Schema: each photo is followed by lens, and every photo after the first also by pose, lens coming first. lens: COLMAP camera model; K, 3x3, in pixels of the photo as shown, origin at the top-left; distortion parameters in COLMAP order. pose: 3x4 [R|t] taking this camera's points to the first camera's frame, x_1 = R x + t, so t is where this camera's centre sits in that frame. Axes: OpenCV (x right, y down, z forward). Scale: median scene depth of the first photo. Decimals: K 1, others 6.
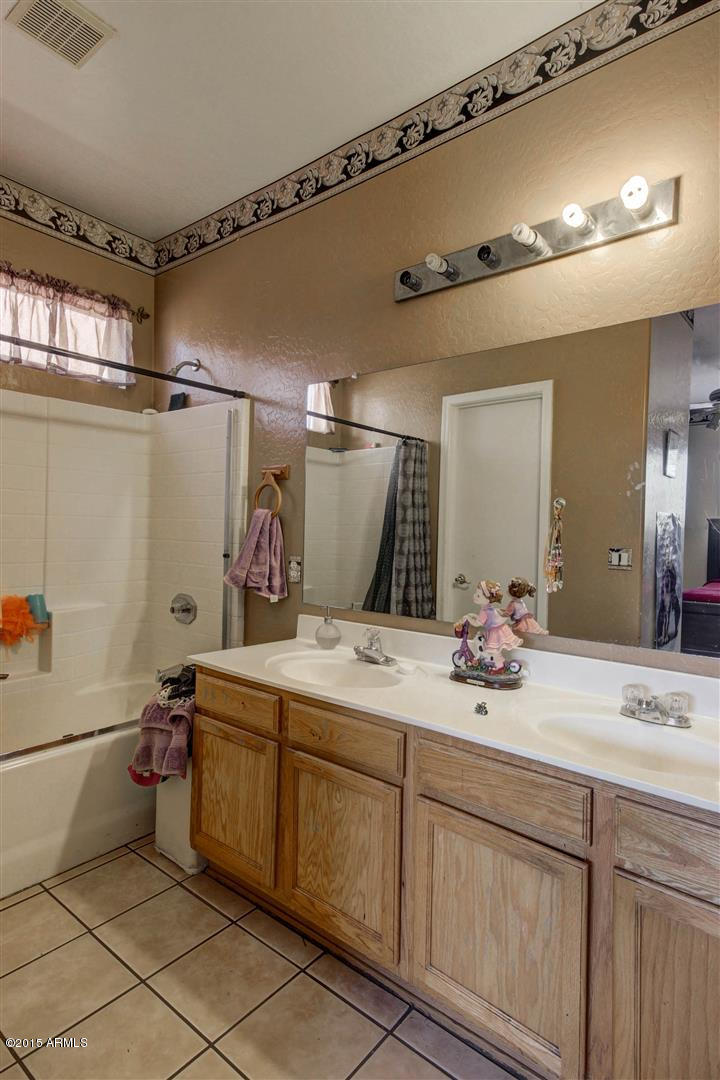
lens RADIAL K [[583.3, 0, 366.2], [0, 583.3, 538.7], [0, 0, 1]] dist [0.006575, 0.000343]
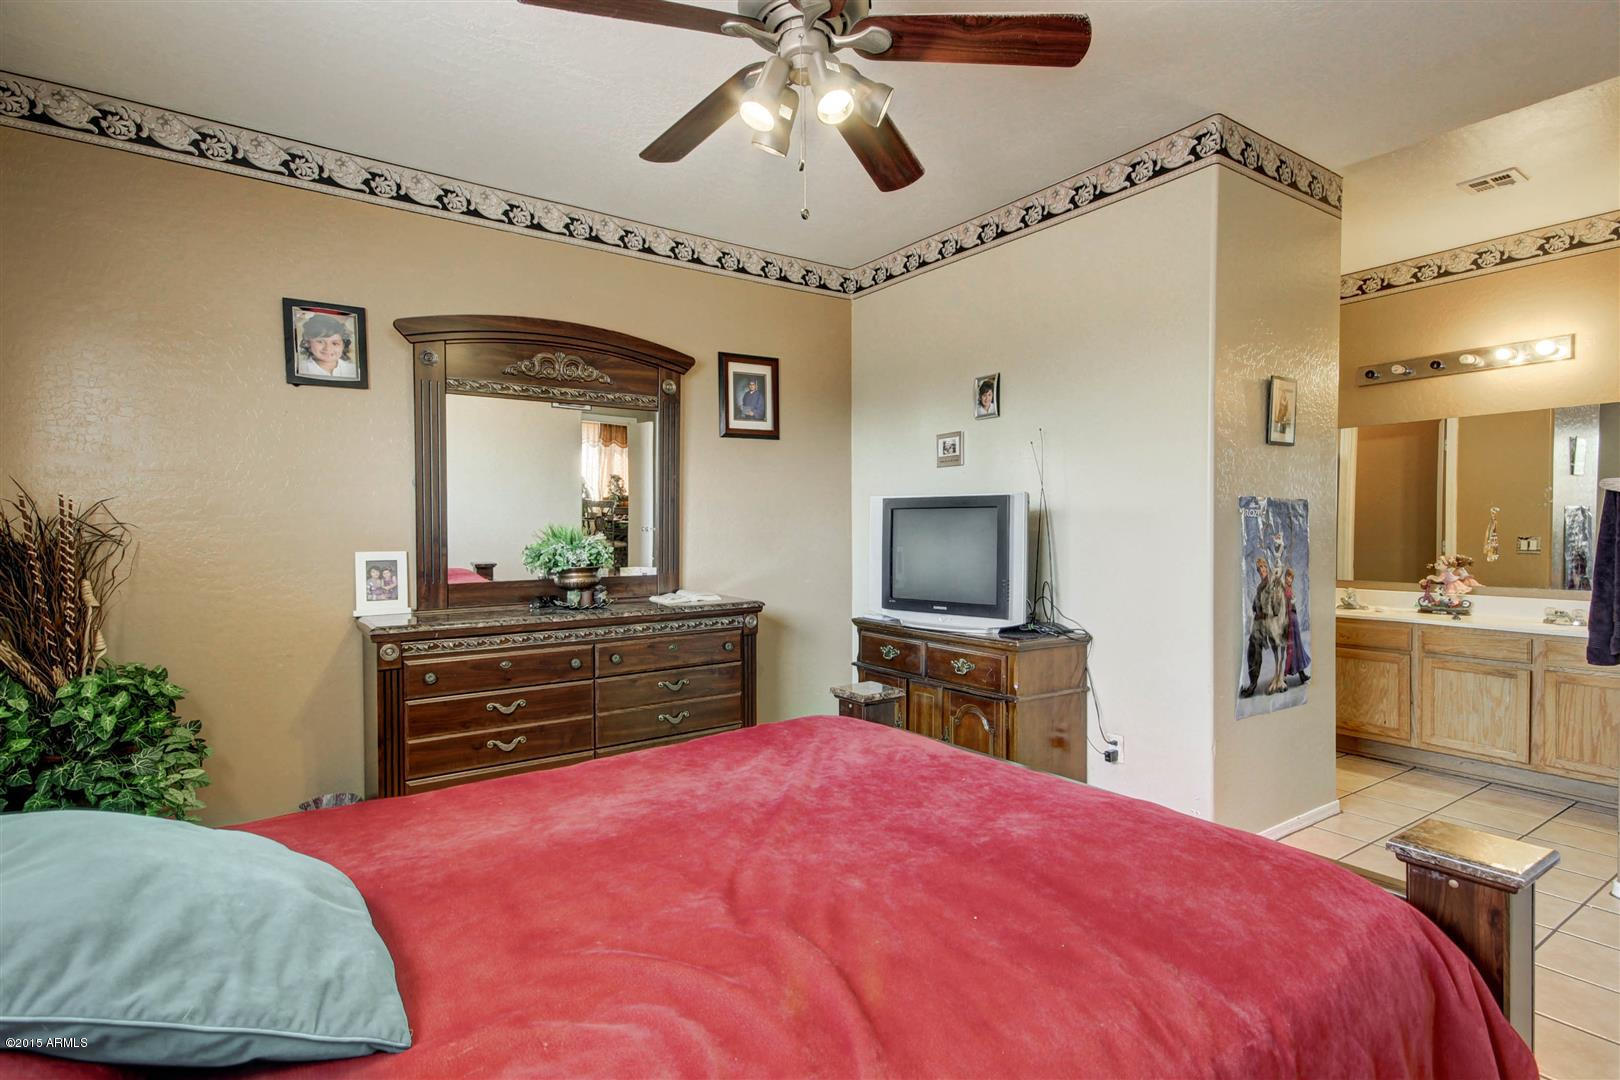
lens RADIAL K [[806.8, 0, 798.6], [0, 806.8, 531.9], [0, 0, 1]] dist [0.010128, 0.000676]
pose [[0.956225, -0.018613, -0.292039, -1.048470], [0.018761, 0.999821, -0.002294, -0.036395], [0.292030, -0.003285, 0.956404, -2.137515]]
